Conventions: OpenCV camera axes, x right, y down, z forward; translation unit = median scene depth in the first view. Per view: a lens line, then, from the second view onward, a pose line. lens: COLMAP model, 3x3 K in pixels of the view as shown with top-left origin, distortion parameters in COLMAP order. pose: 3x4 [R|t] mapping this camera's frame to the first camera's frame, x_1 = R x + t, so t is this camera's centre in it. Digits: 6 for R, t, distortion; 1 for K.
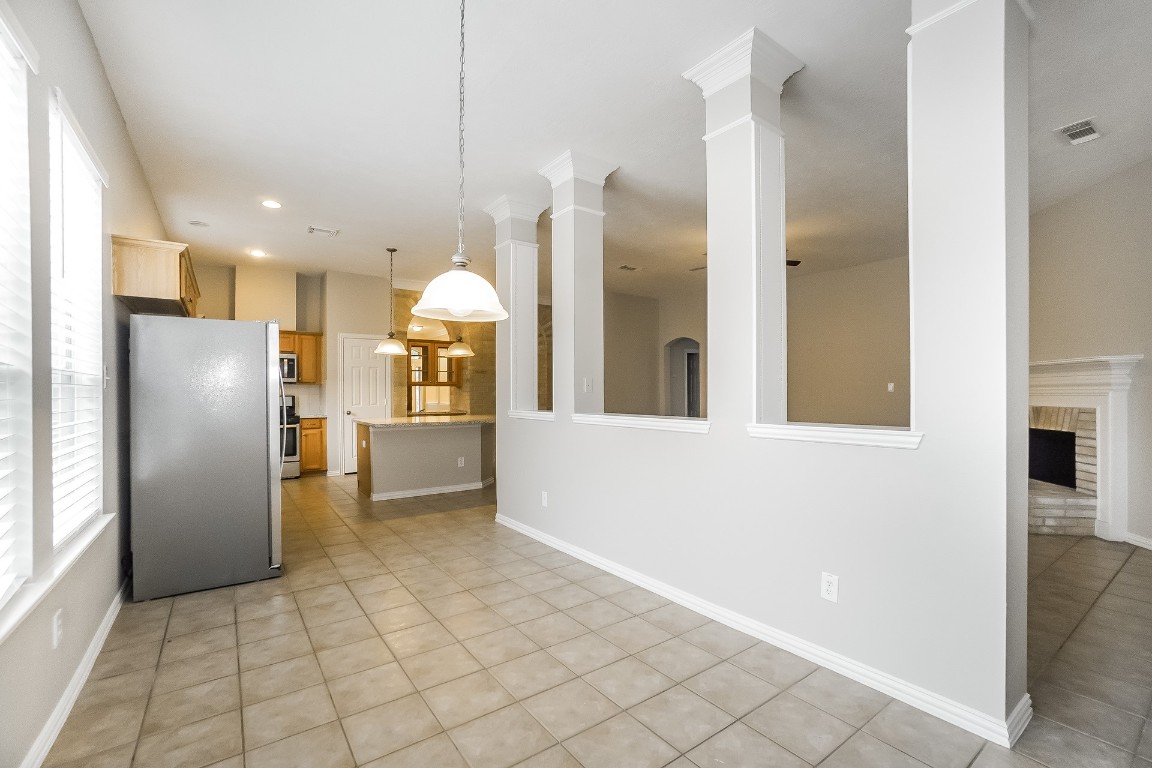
lens RADIAL K [[500.0, 0, 573.8], [0, 500.0, 387.0], [0, 0, 1]] dist [-0.012241, 0.001555]
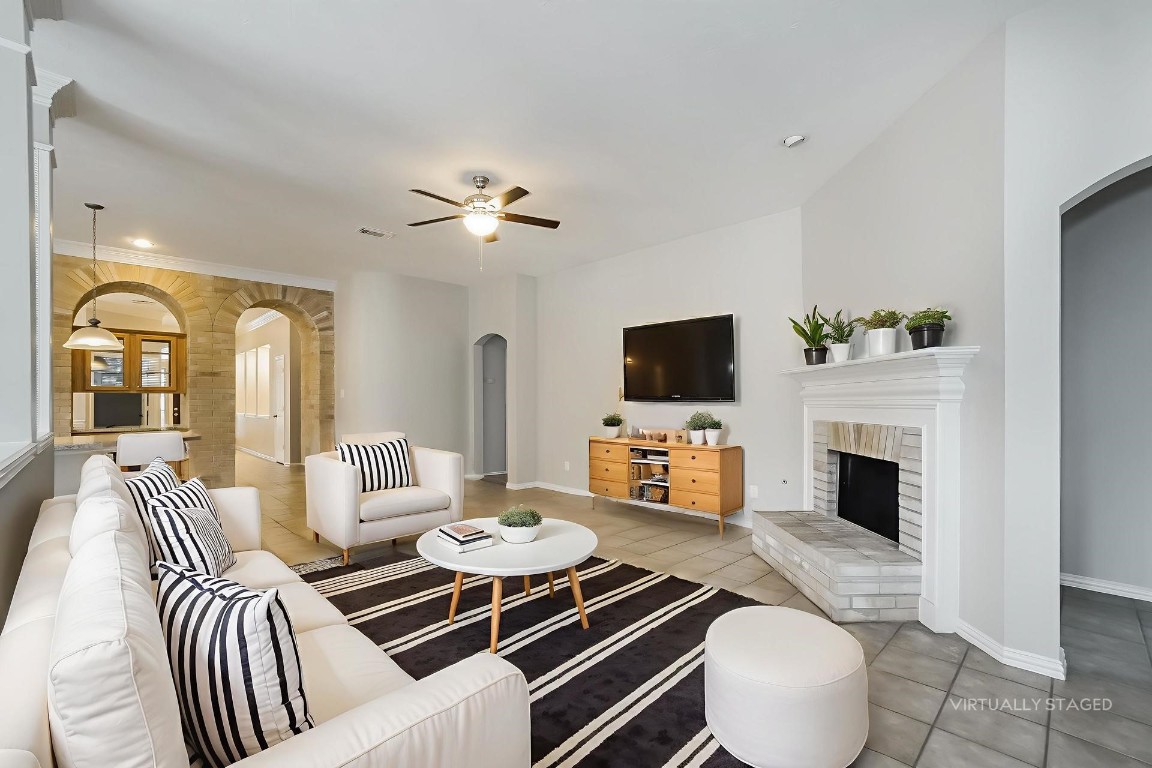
lens RADIAL K [[508.2, 0, 576.5], [0, 508.2, 391.7], [0, 0, 1]] dist [-0.019852, 0.000243]
pose [[0.989976, 0.002975, 0.141205, 0.295445], [-0.002008, 0.999974, -0.006992, -0.000077], [-0.141222, 0.006639, 0.989956, 0.232394]]
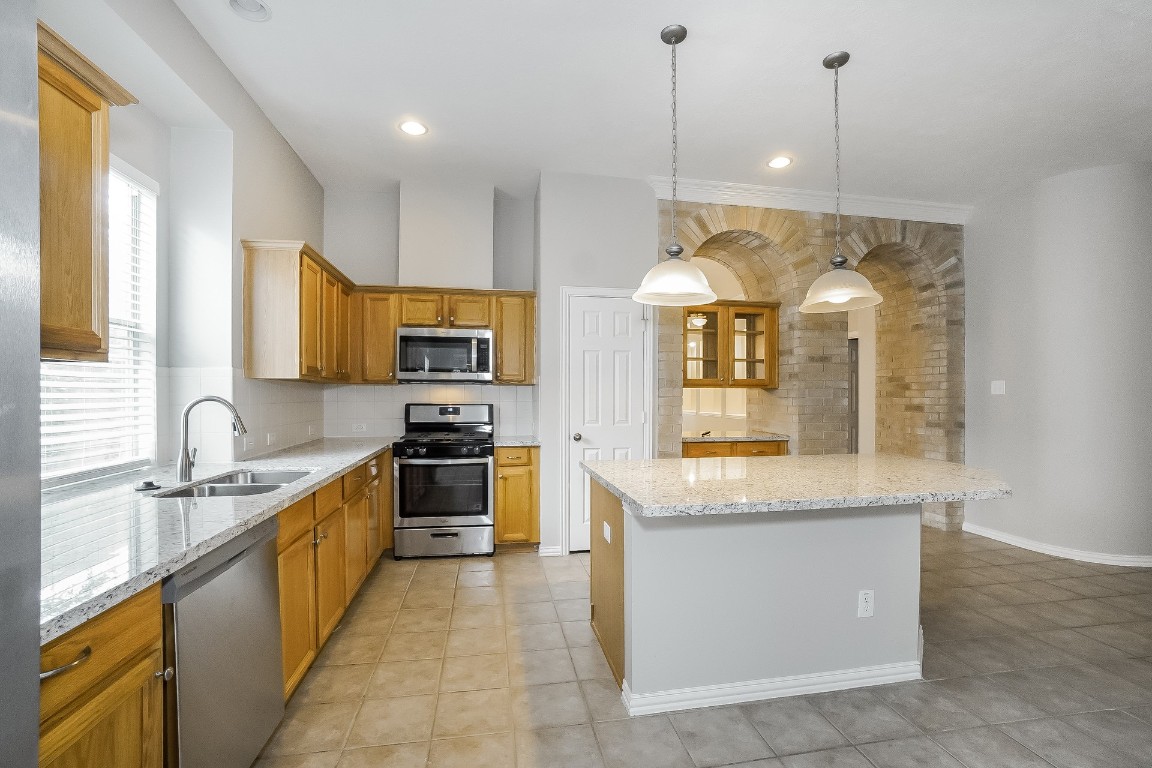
lens RADIAL K [[500.0, 0, 575.0], [0, 500.0, 396.4], [0, 0, 1]] dist [-0.012241, 0.001555]
pose [[0.901875, 0.004618, -0.431973, -0.232824], [-0.000822, 0.999959, 0.008976, 0.003450], [0.431997, -0.007740, 0.901842, 0.540886]]
